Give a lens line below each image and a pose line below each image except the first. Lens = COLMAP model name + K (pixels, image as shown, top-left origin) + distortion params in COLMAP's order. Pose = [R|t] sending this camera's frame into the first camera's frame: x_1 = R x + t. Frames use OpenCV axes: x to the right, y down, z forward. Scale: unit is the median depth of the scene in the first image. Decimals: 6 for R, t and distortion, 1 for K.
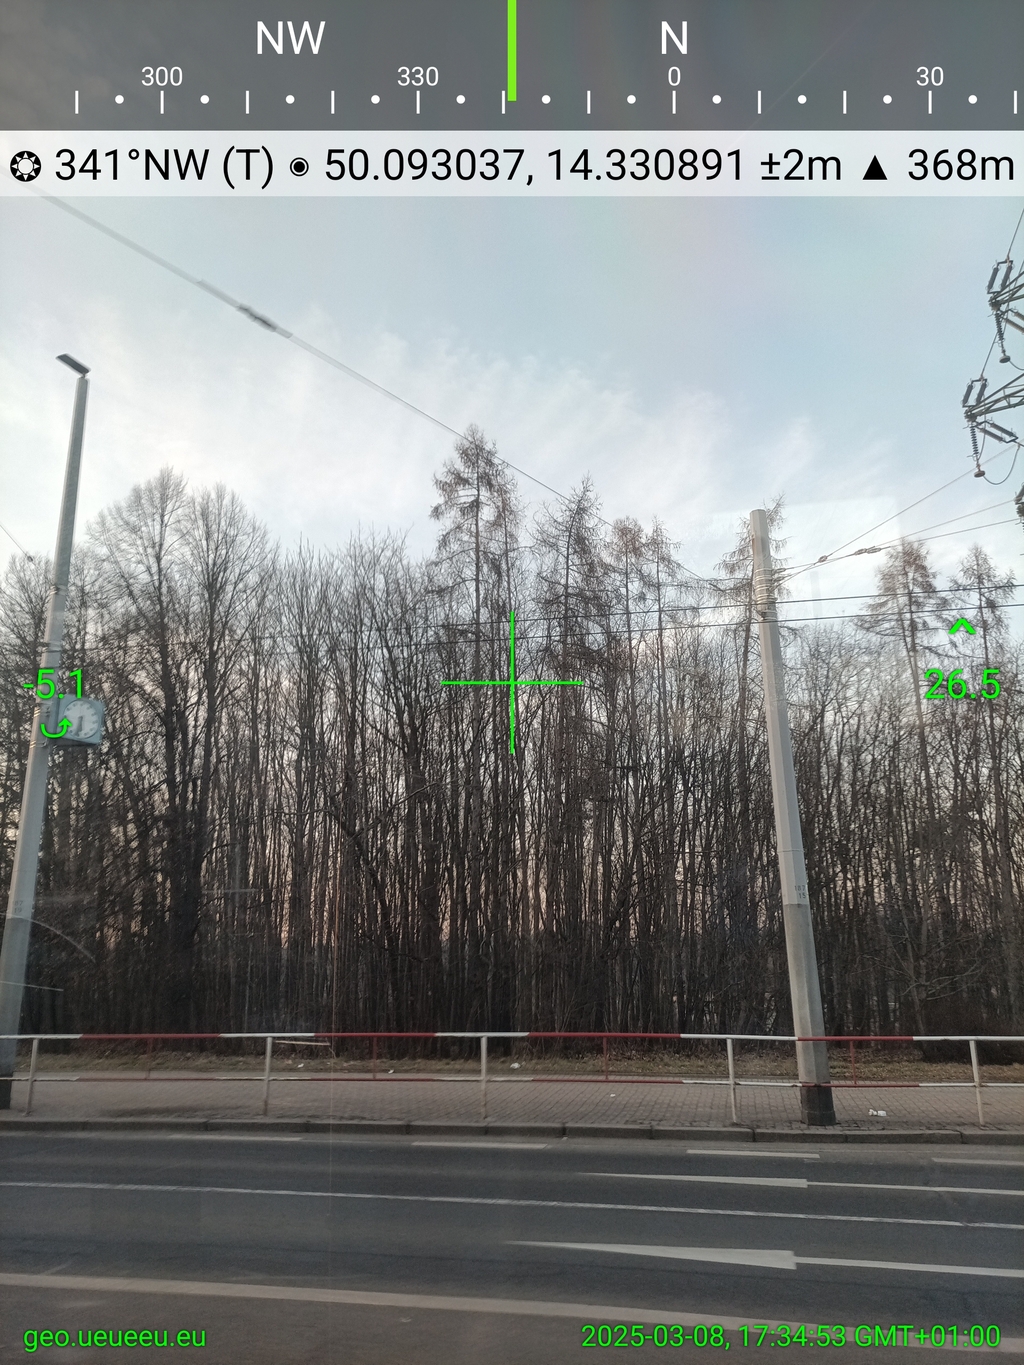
lens RADIAL K [[1016.4, 0, 511.1], [0, 1016.4, 677.7], [0, 0, 1]] dist [0.054727, -0.048157]
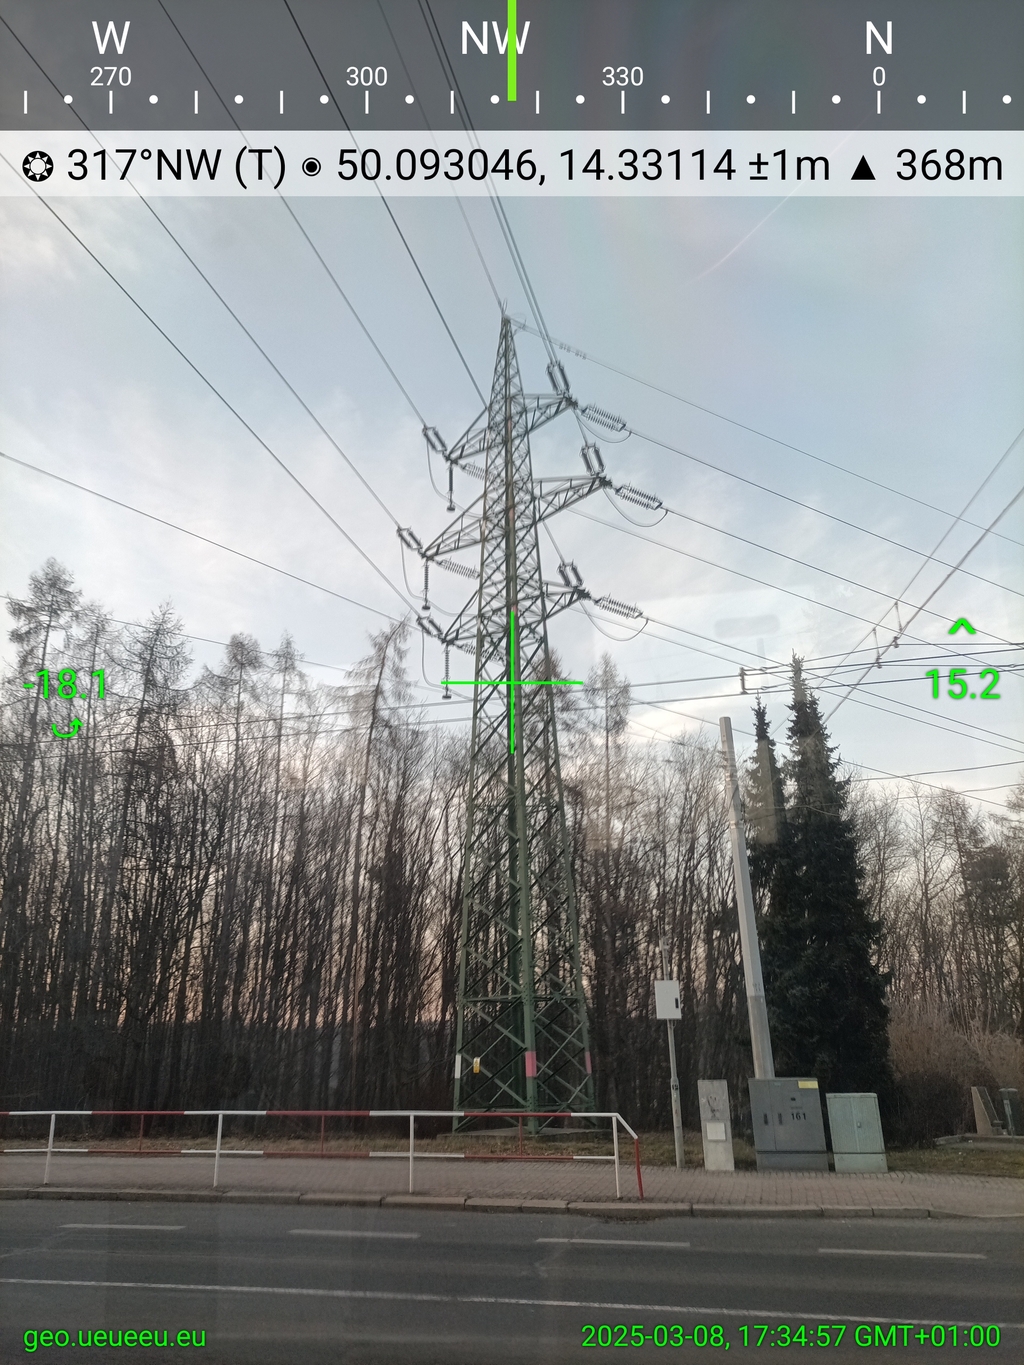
lens RADIAL K [[1014.1, 0, 512.0], [0, 1014.1, 682.5], [0, 0, 1]] dist [0.049467, -0.043839]
pose [[0.999716, -0.005428, -0.023219, 0.500526], [0.003892, 0.997834, -0.065671, -0.035370], [0.023525, 0.065562, 0.997571, -0.105676]]
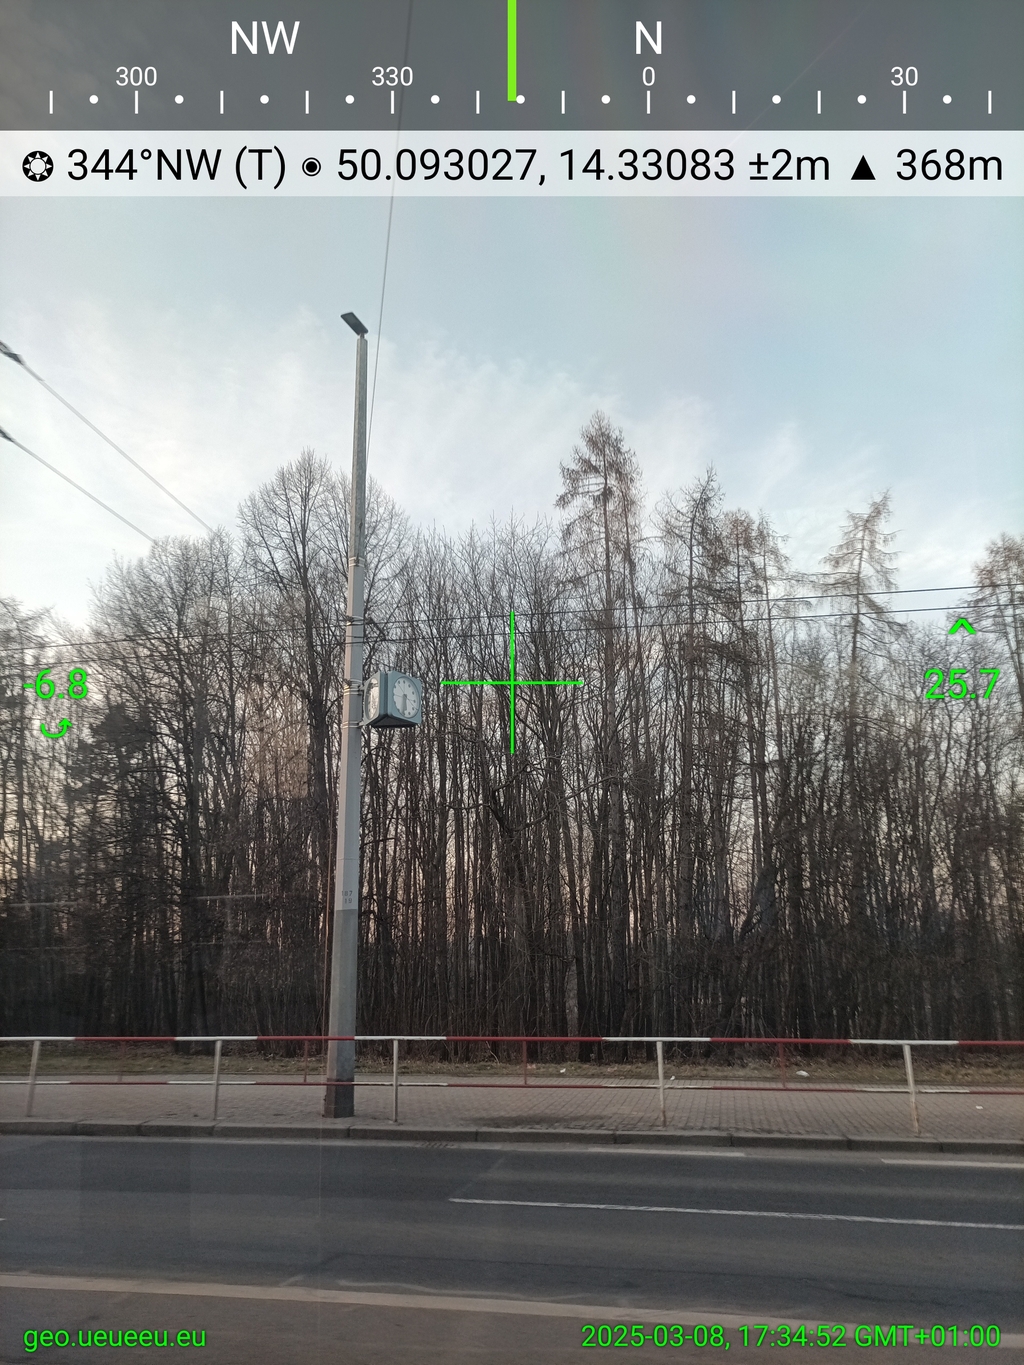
lens RADIAL K [[1014.1, 0, 512.0], [0, 1014.1, 682.5], [0, 0, 1]] dist [0.049467, -0.043839]
pose [[0.999962, 0.004443, 0.007552, -0.127657], [-0.004459, 0.999988, 0.002195, 0.009104], [-0.007542, -0.002229, 0.999969, 0.028874]]
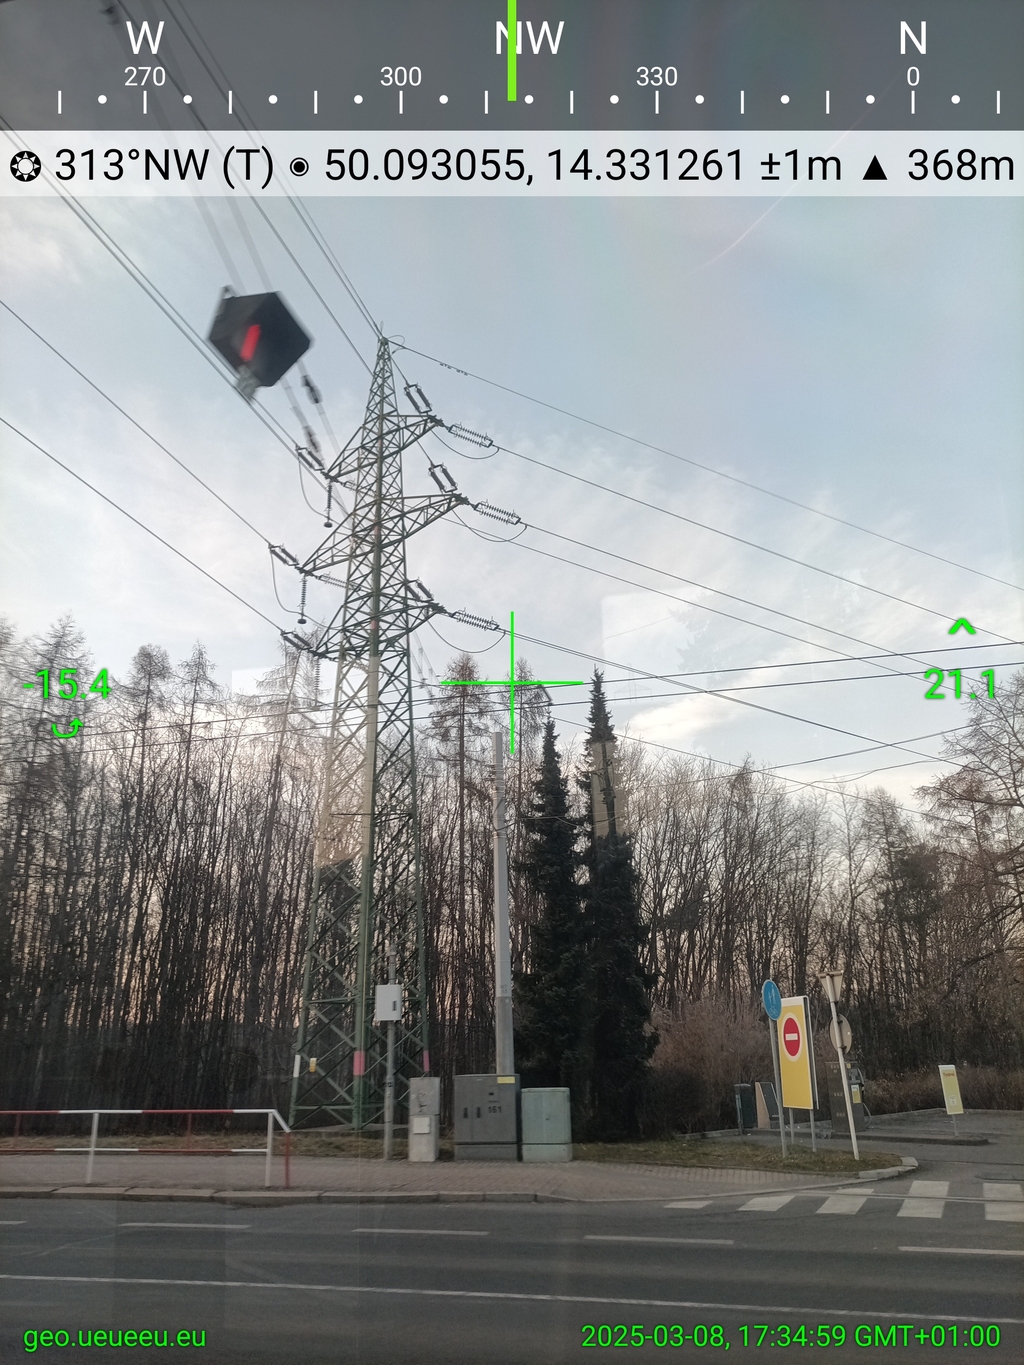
lens RADIAL K [[1012.8, 0, 514.2], [0, 1012.8, 683.6], [0, 0, 1]] dist [0.050721, -0.046236]
pose [[0.999406, -0.012821, -0.031989, 0.635959], [0.010786, 0.997954, -0.063018, -0.043778], [0.032731, 0.062636, 0.997500, -0.131473]]
